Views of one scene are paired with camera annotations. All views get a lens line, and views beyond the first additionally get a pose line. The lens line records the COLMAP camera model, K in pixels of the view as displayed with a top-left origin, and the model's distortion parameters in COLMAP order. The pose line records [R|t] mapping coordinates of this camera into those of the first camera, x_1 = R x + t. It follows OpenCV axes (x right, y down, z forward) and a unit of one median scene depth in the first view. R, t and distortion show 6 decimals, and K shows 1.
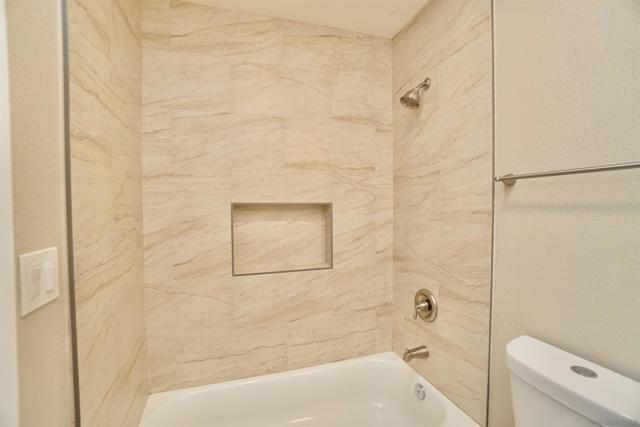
lens RADIAL K [[280.2, 0, 315.4], [0, 280.2, 214.5], [0, 0, 1]] dist [-0.060354, 0.018475]
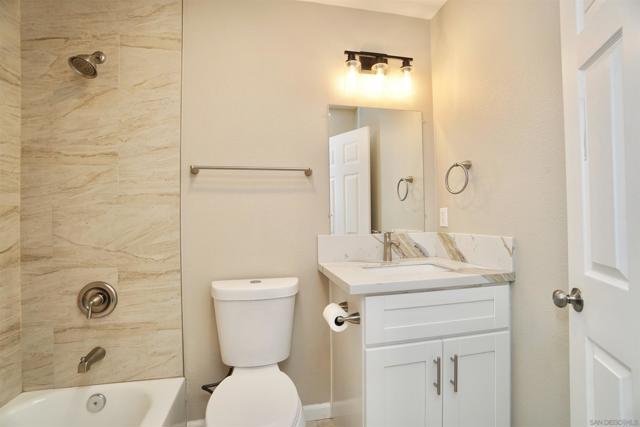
lens RADIAL K [[280.2, 0, 315.4], [0, 280.2, 214.5], [0, 0, 1]] dist [-0.060354, 0.018475]
pose [[0.124524, 0.020955, 0.991995, -0.391809], [0.037294, 0.998972, -0.025784, 0.104521], [-0.991515, 0.040206, 0.123615, 0.185021]]
